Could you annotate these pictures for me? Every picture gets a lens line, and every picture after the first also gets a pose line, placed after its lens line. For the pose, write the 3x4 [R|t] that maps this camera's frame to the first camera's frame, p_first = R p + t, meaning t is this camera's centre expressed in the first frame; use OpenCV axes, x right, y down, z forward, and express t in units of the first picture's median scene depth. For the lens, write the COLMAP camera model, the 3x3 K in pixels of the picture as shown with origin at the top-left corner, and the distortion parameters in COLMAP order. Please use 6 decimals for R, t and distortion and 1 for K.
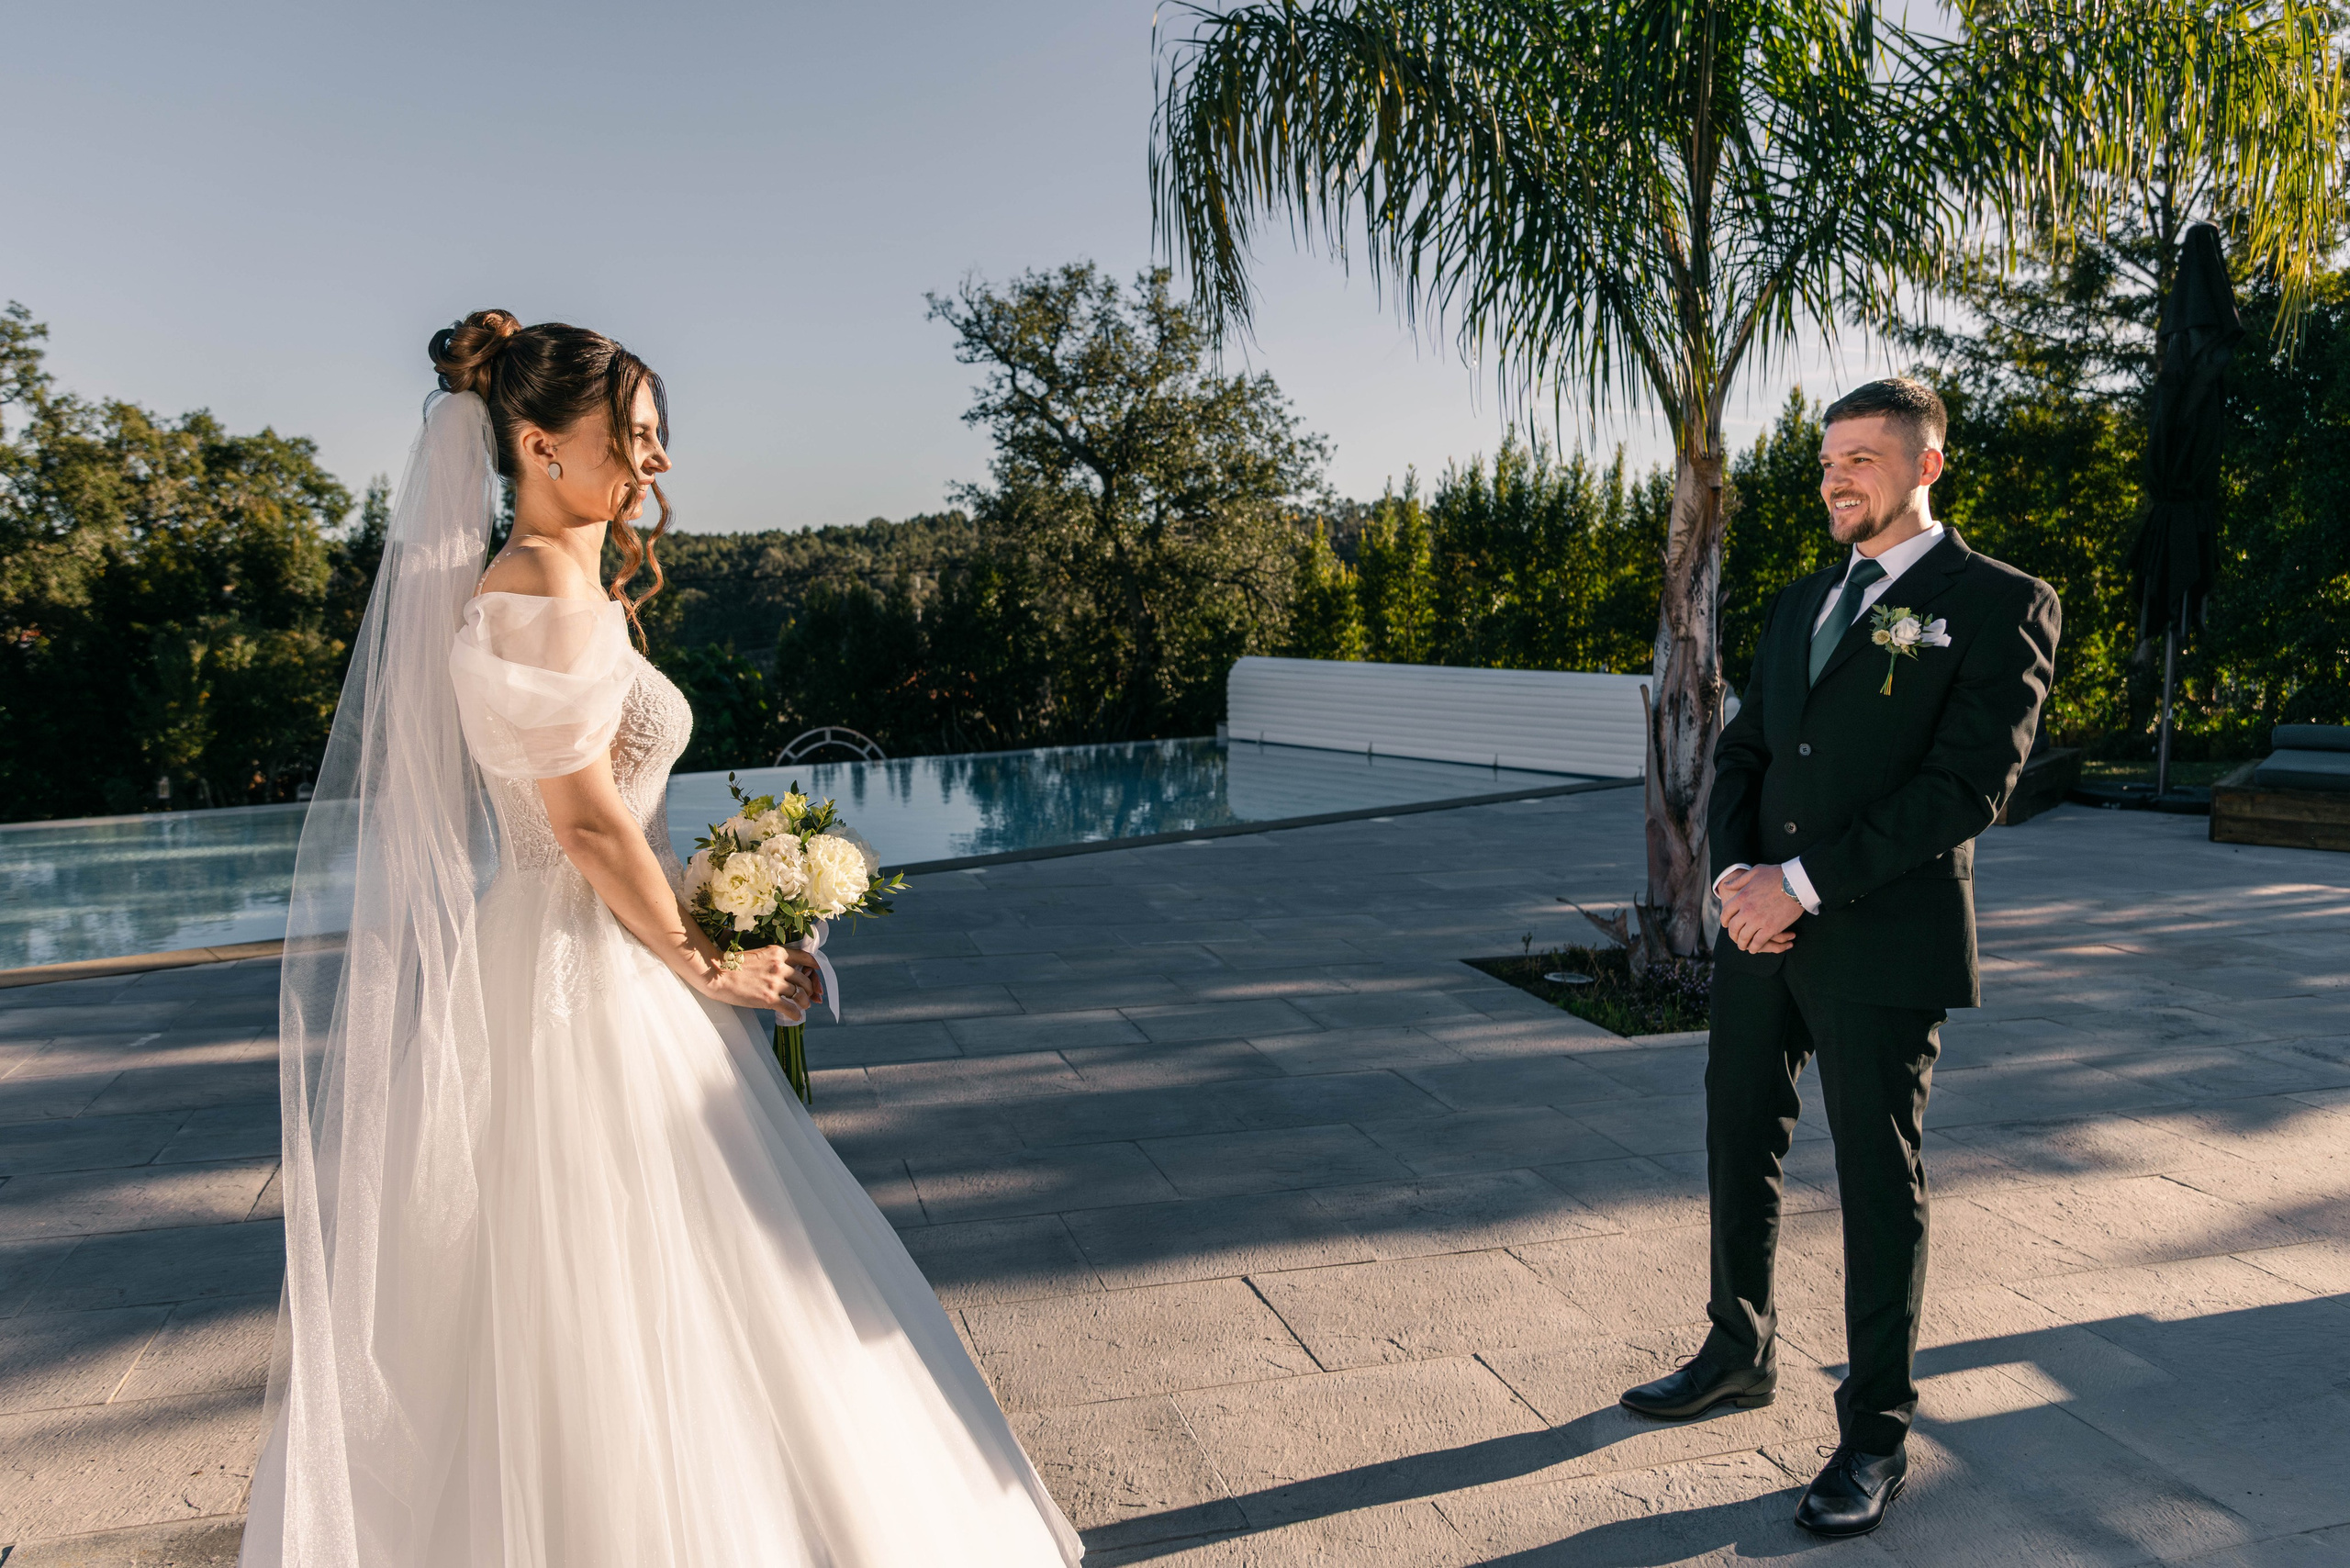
lens RADIAL K [[1842.4, 0, 1263.2], [0, 1842.4, 728.2], [0, 0, 1]] dist [0.003047, -0.003328]
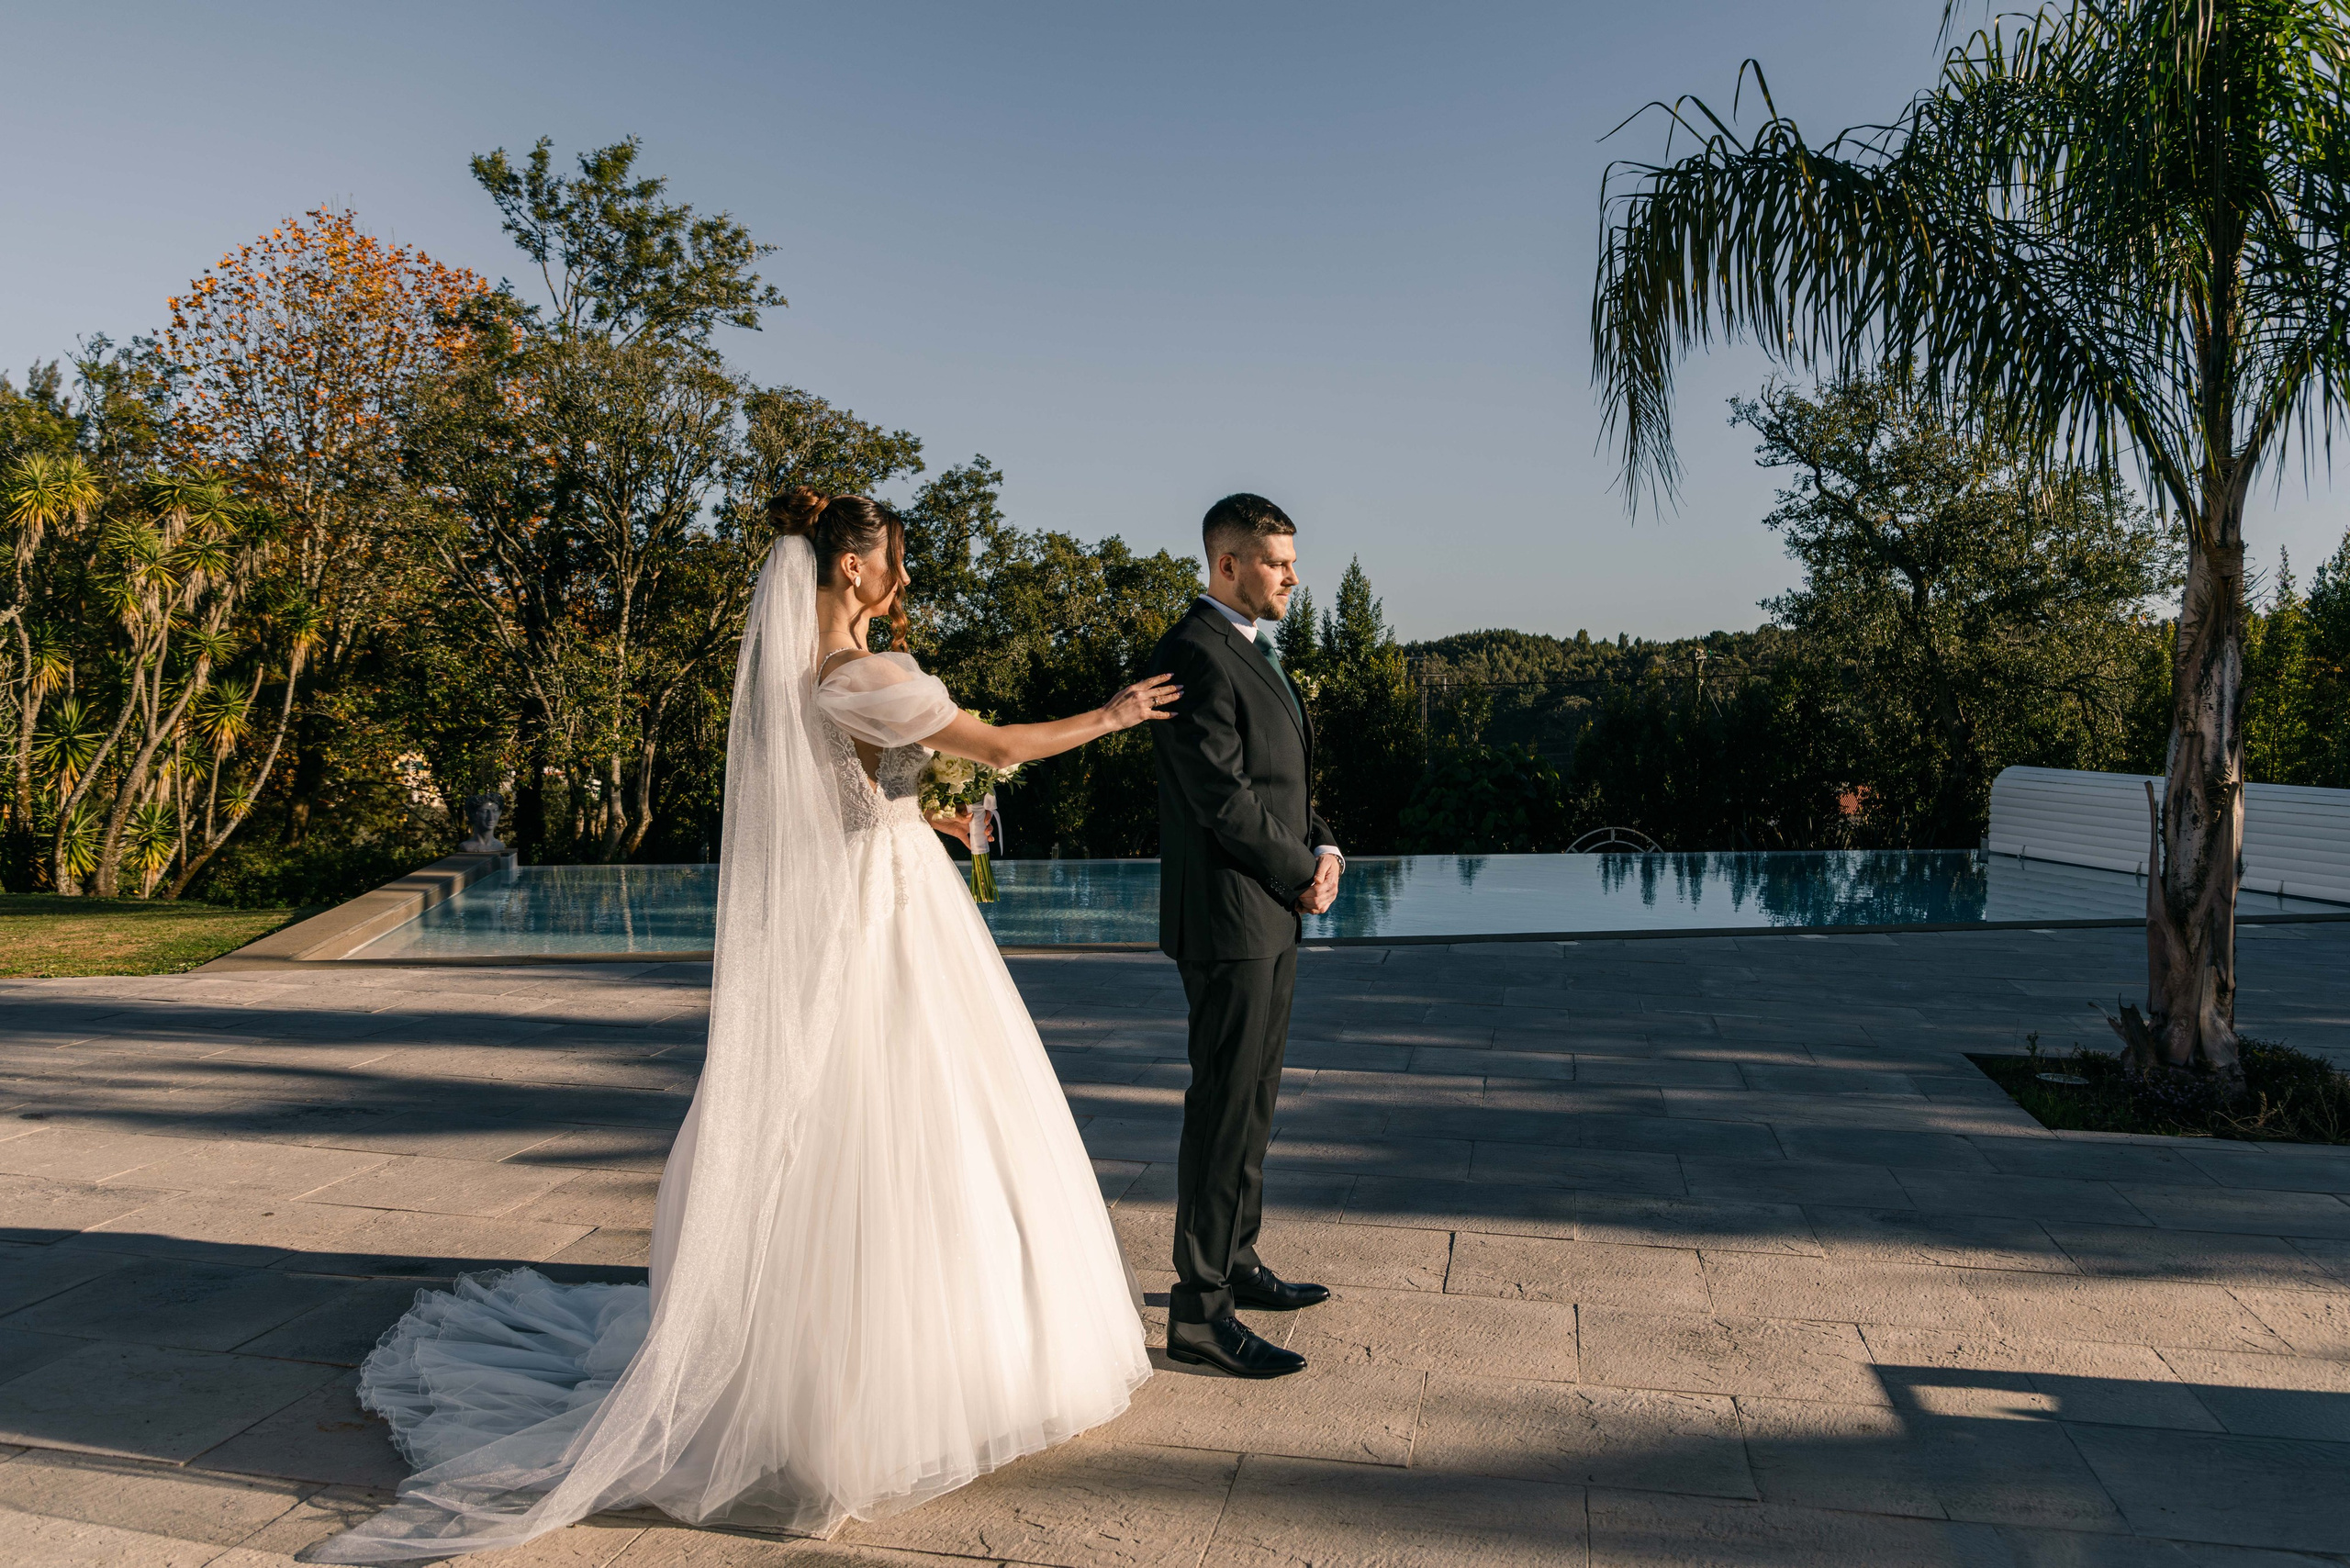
lens RADIAL K [[1995.8, 0, 1317.2], [0, 1995.8, 804.8], [0, 0, 1]] dist [-0.015156, 0.003697]
pose [[0.880412, 0.033446, -0.473029, 0.152698], [-0.045456, 0.998869, -0.013978, 0.011111], [0.472027, 0.033808, 0.880936, -0.060920]]
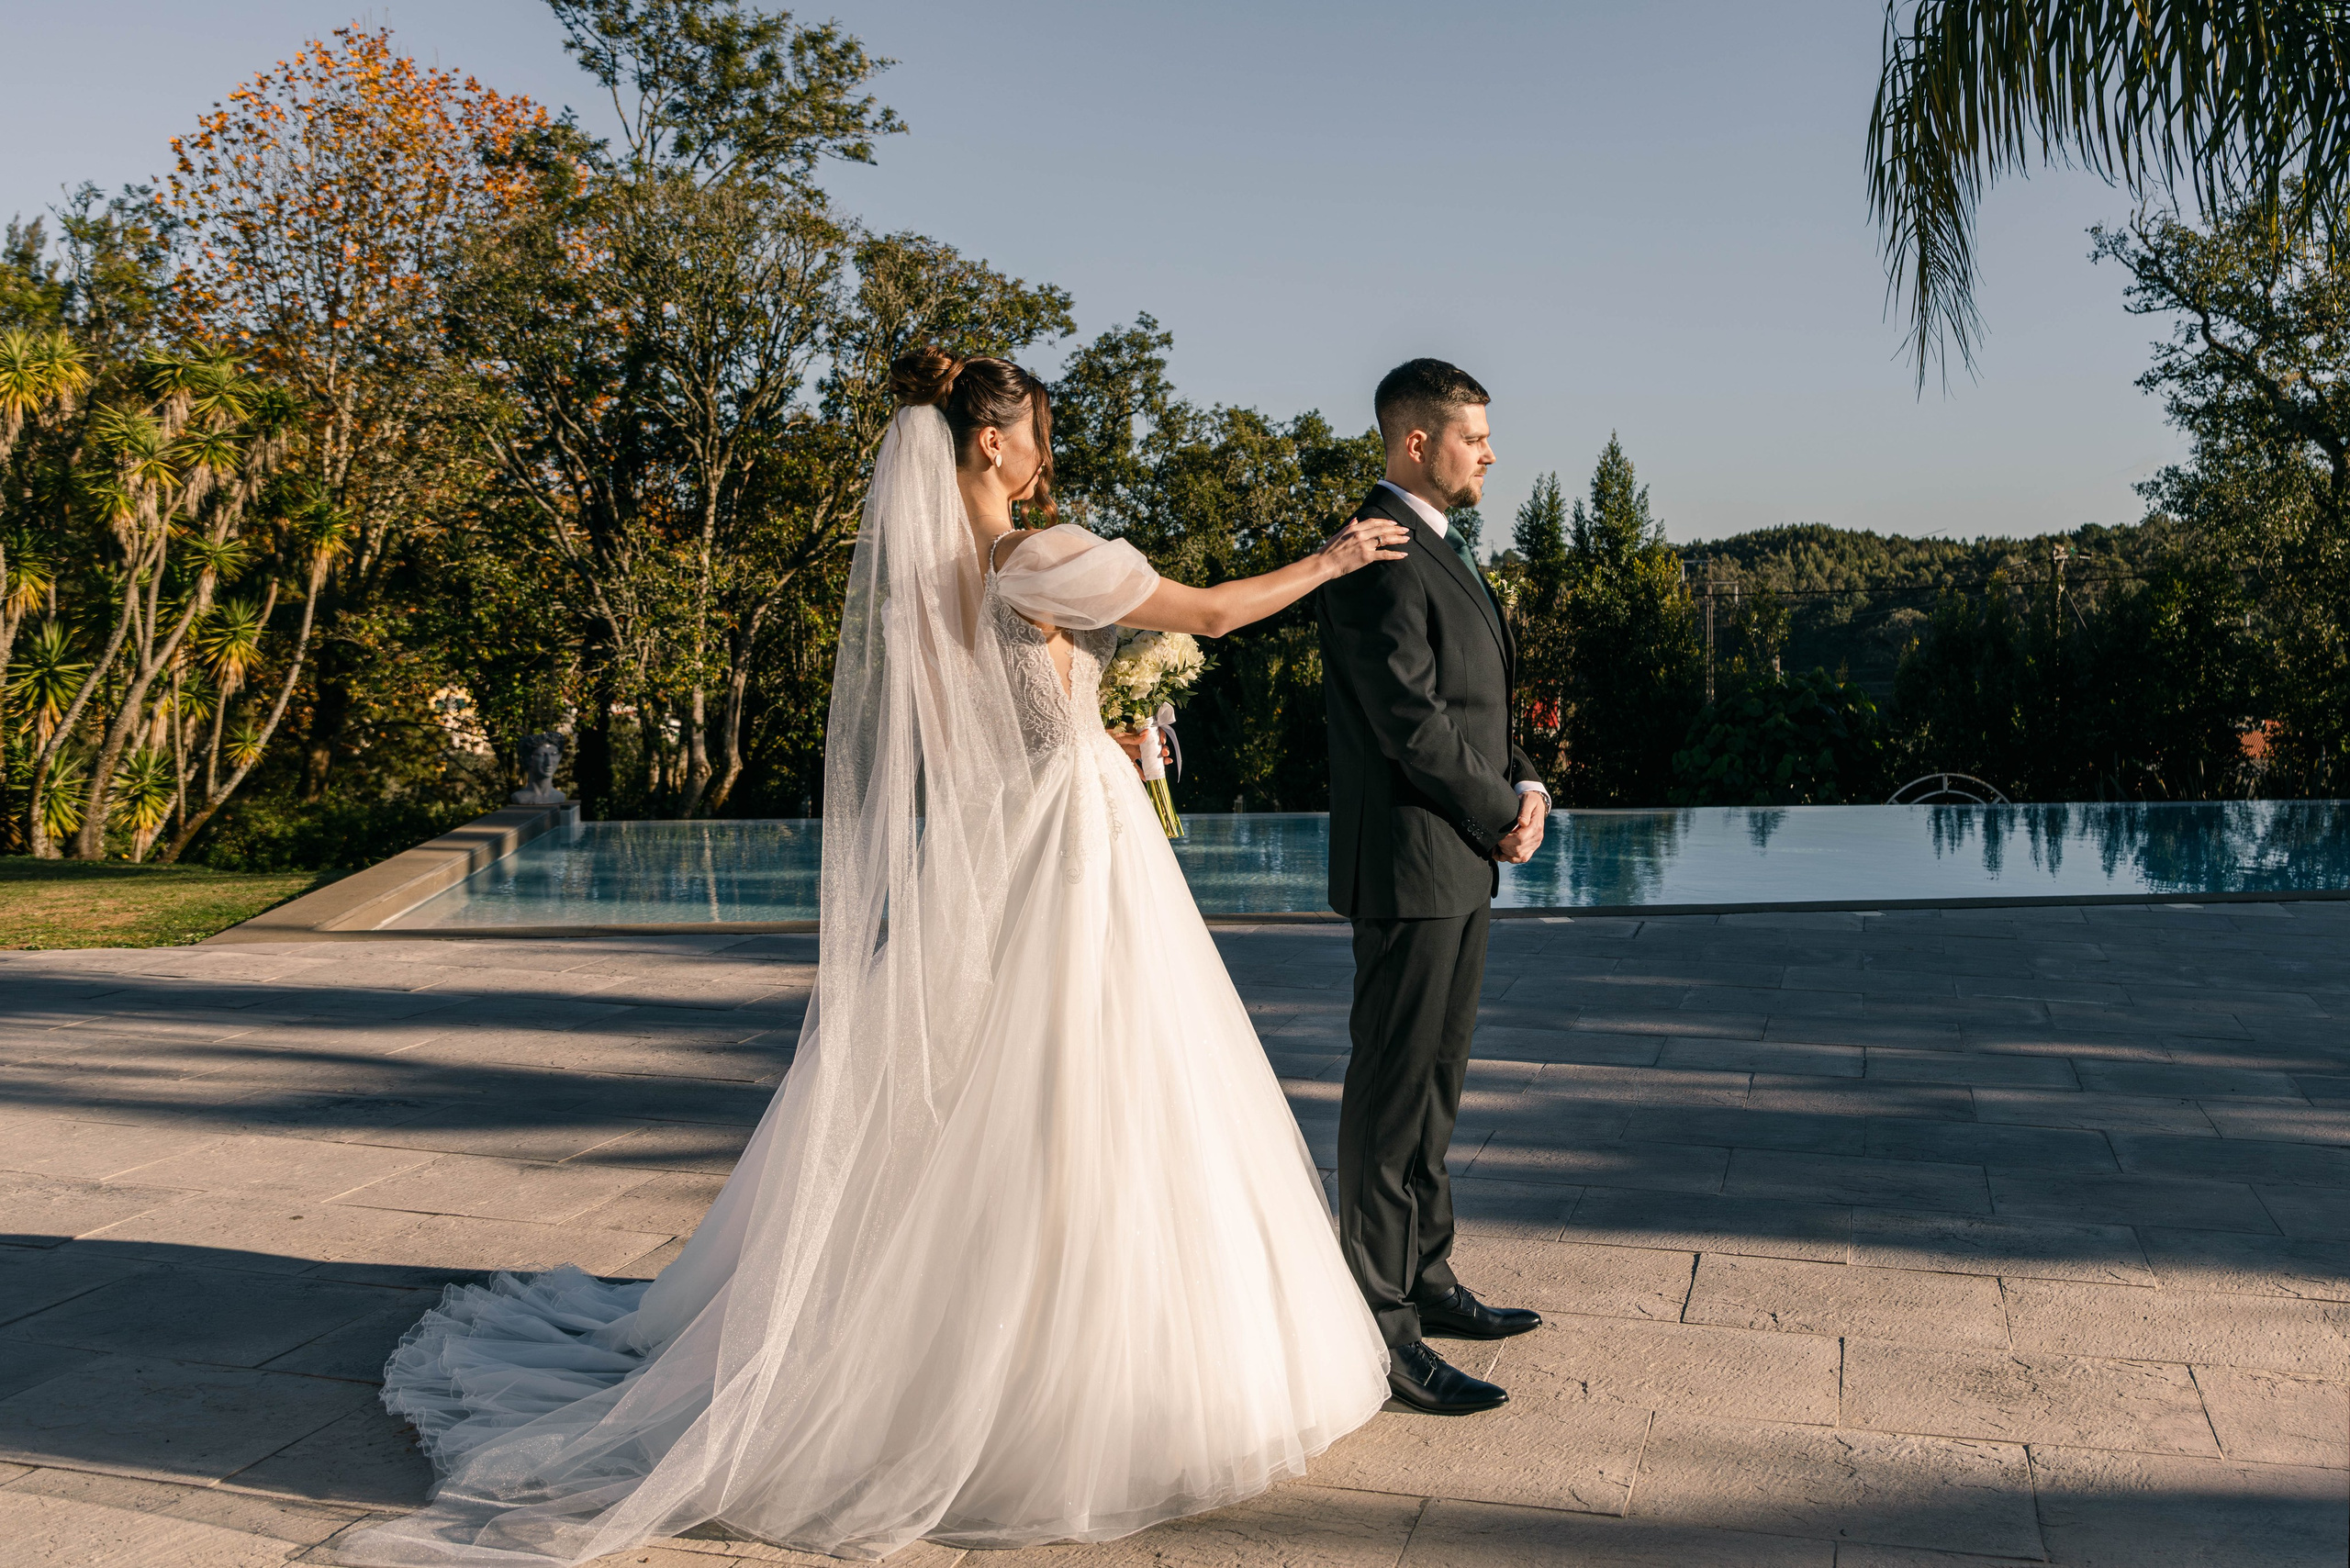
lens RADIAL K [[2578.9, 0, 1413.5], [0, 2578.9, 674.0], [0, 0, 1]] dist [-0.017046, 0.000000]
pose [[0.846716, 0.013913, -0.531864, 0.174769], [-0.042962, 0.998182, -0.042283, 0.014822], [0.530308, 0.058652, 0.845774, -0.081327]]
